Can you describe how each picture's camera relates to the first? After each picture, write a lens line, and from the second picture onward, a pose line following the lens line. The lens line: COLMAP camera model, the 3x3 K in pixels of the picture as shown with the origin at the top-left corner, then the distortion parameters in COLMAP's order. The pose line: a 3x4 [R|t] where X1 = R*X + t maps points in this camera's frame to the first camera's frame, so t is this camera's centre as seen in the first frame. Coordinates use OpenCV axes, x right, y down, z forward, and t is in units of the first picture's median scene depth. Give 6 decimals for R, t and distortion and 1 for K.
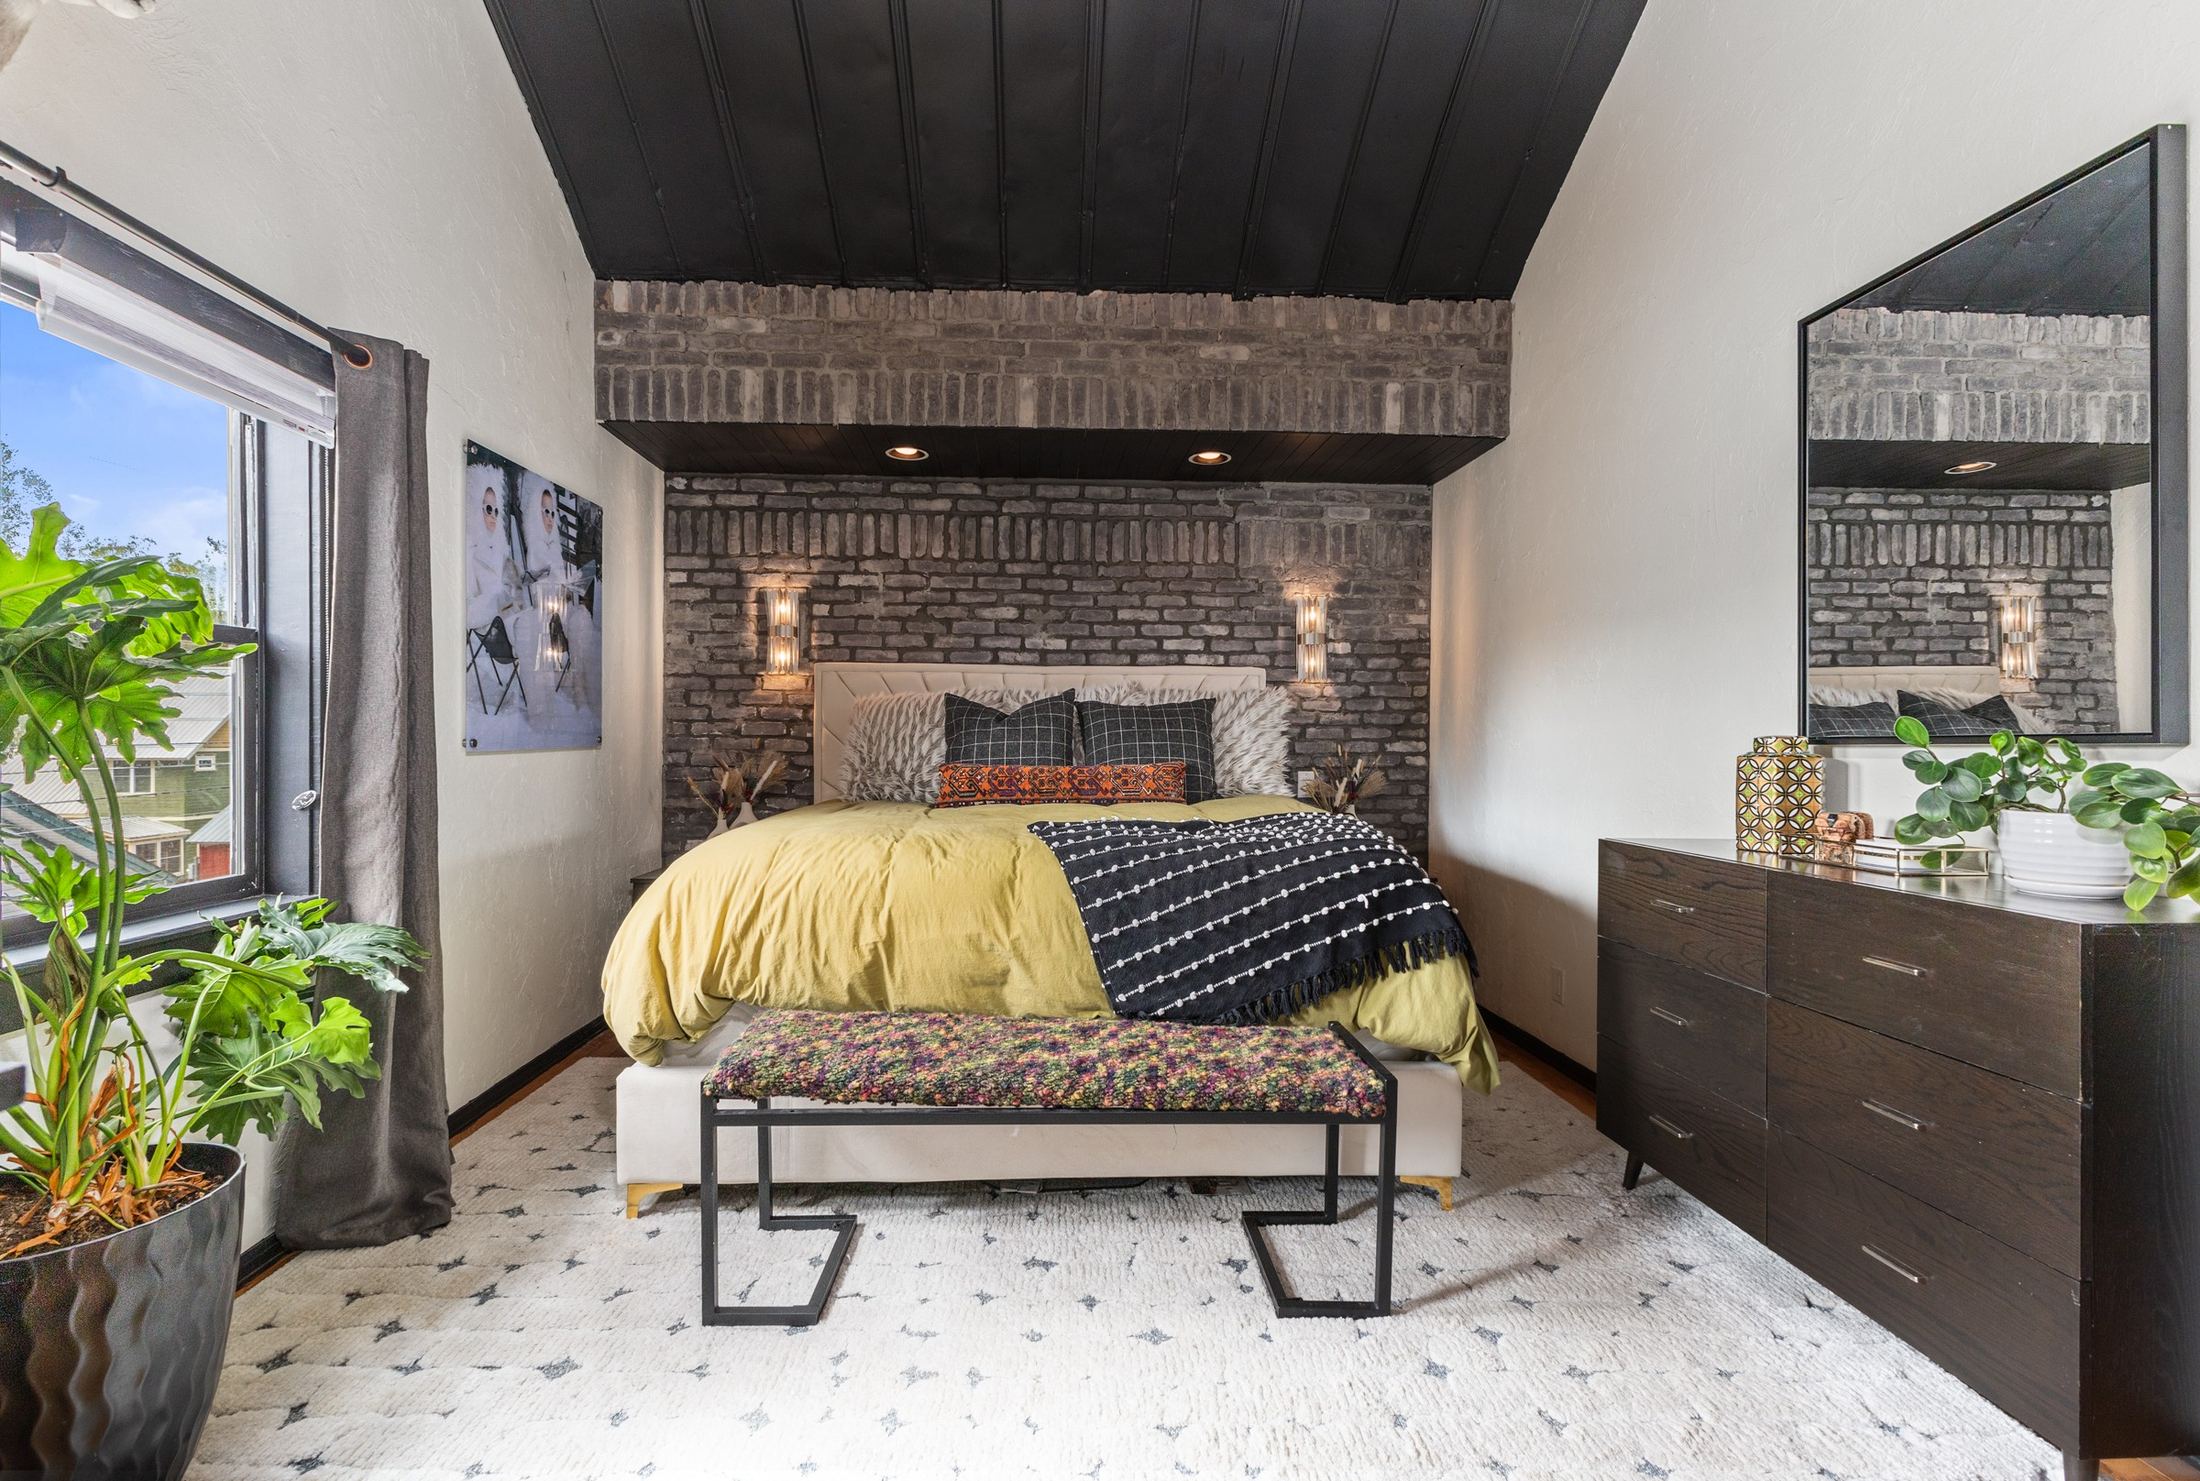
lens RADIAL K [[1003.6, 0, 1098.2], [0, 1003.6, 742.8], [0, 0, 1]] dist [0.003011, -0.000617]
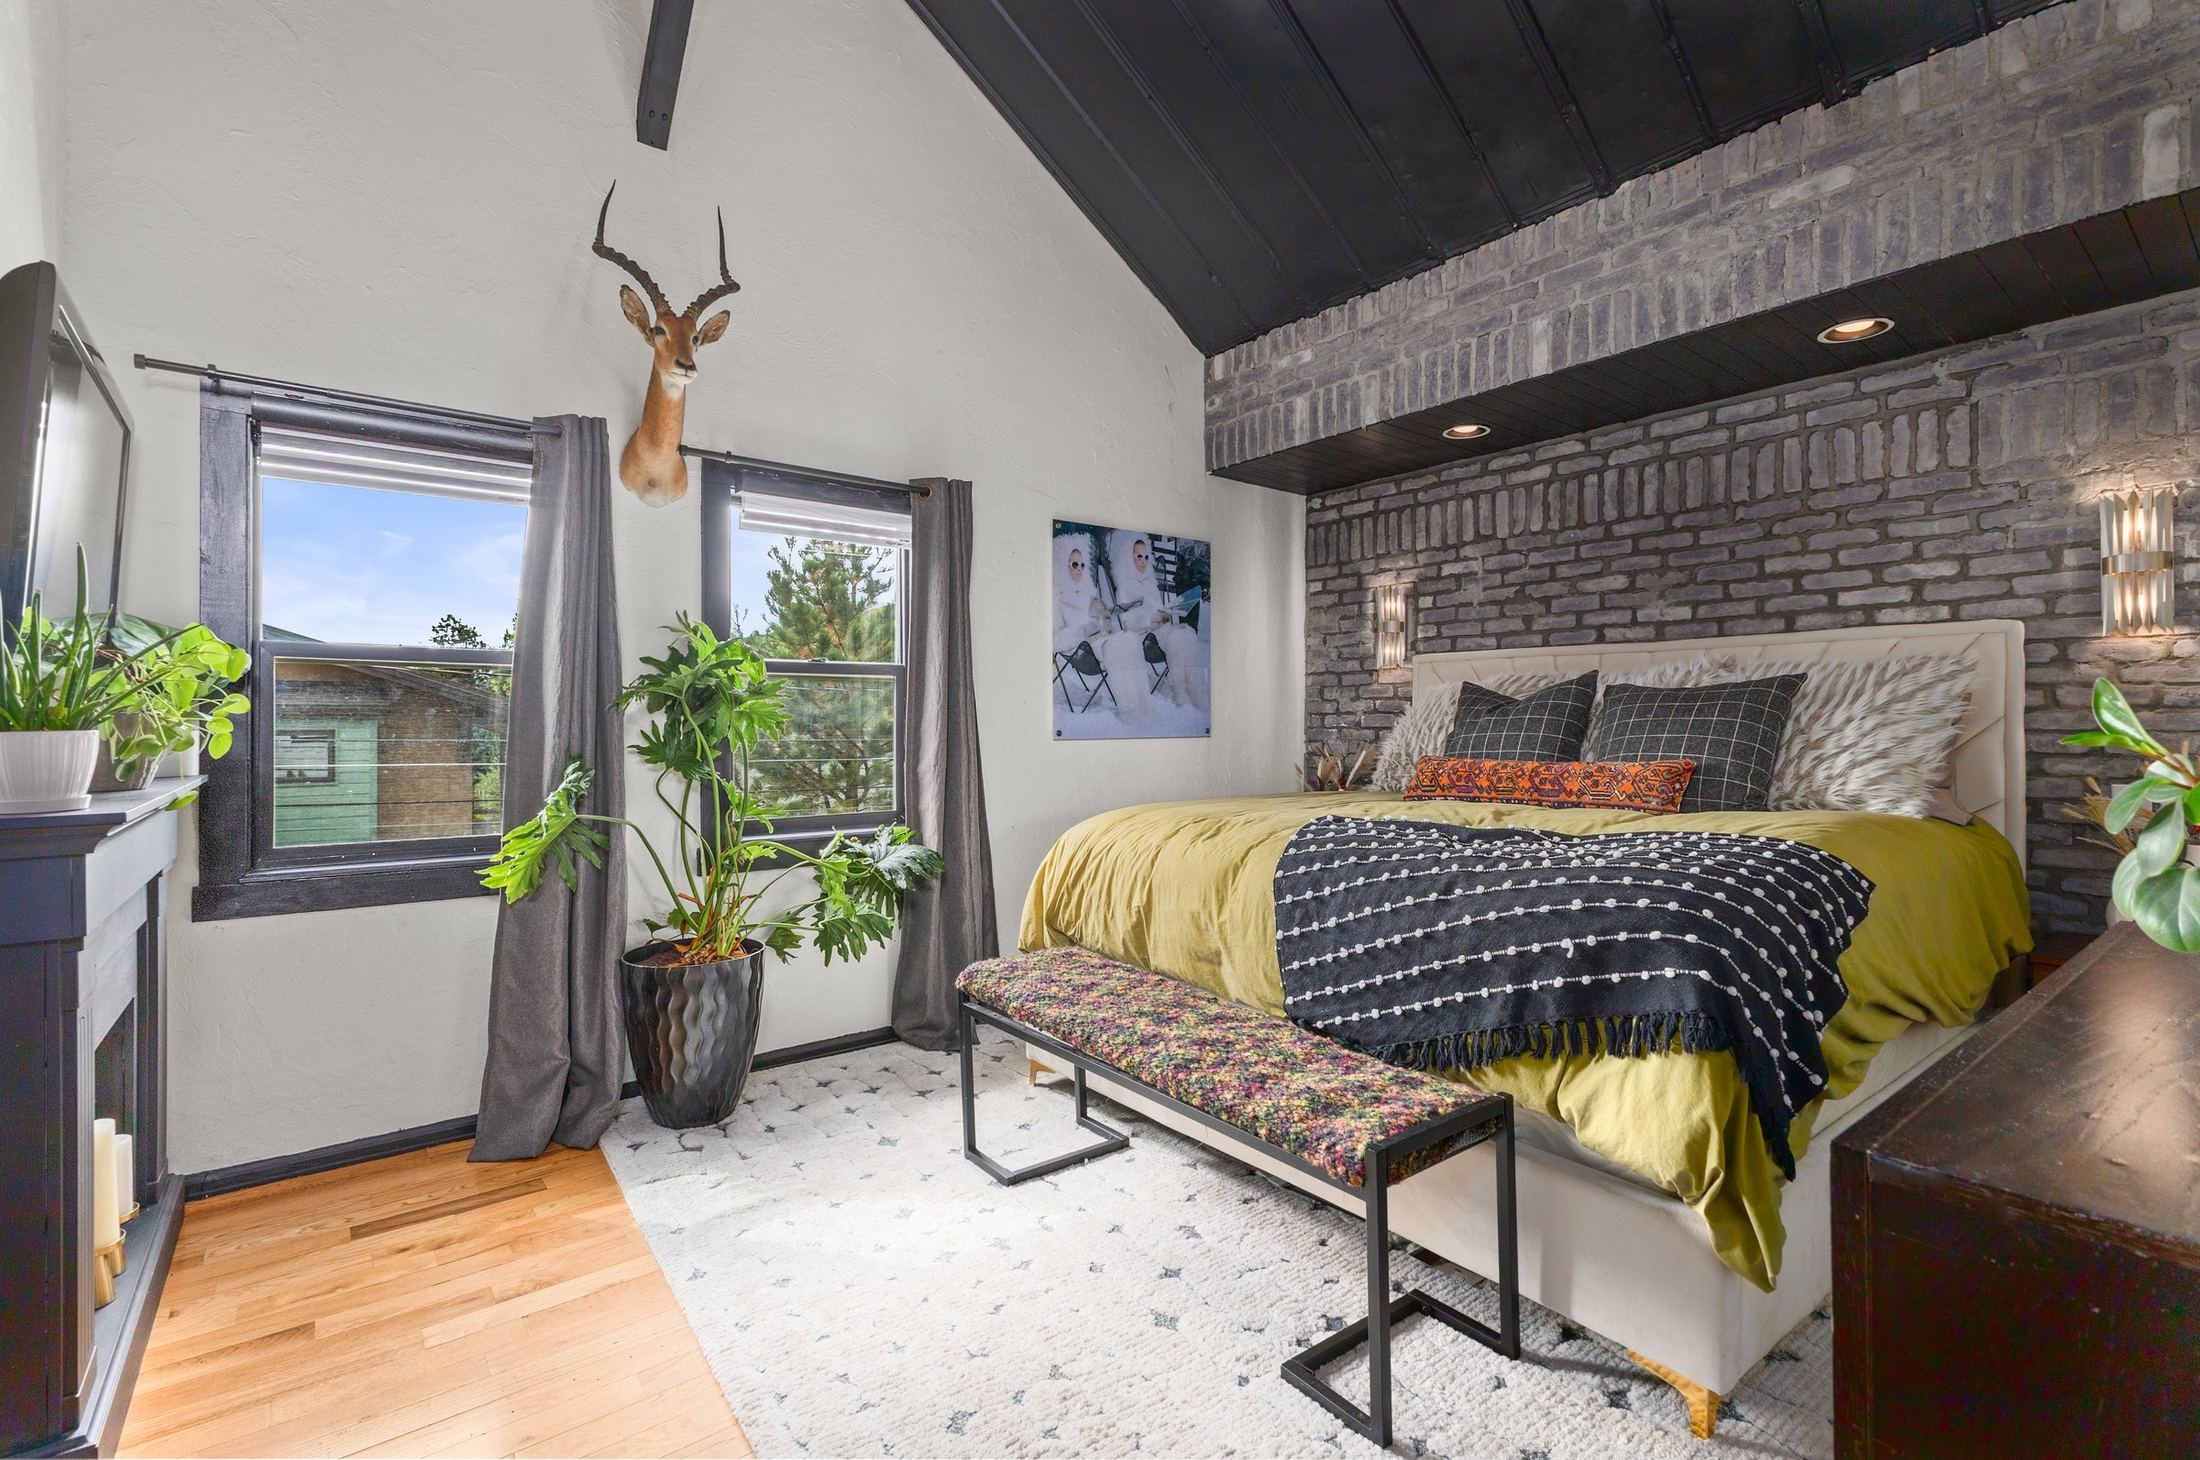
lens RADIAL K [[1014.2, 0, 1101.3], [0, 1014.2, 721.4], [0, 0, 1]] dist [-0.002305, 0.001400]
pose [[0.567181, -0.008073, -0.823553, 0.440552], [-0.002987, 0.999925, -0.011859, 0.000102], [0.823588, 0.009186, 0.567115, 0.184913]]
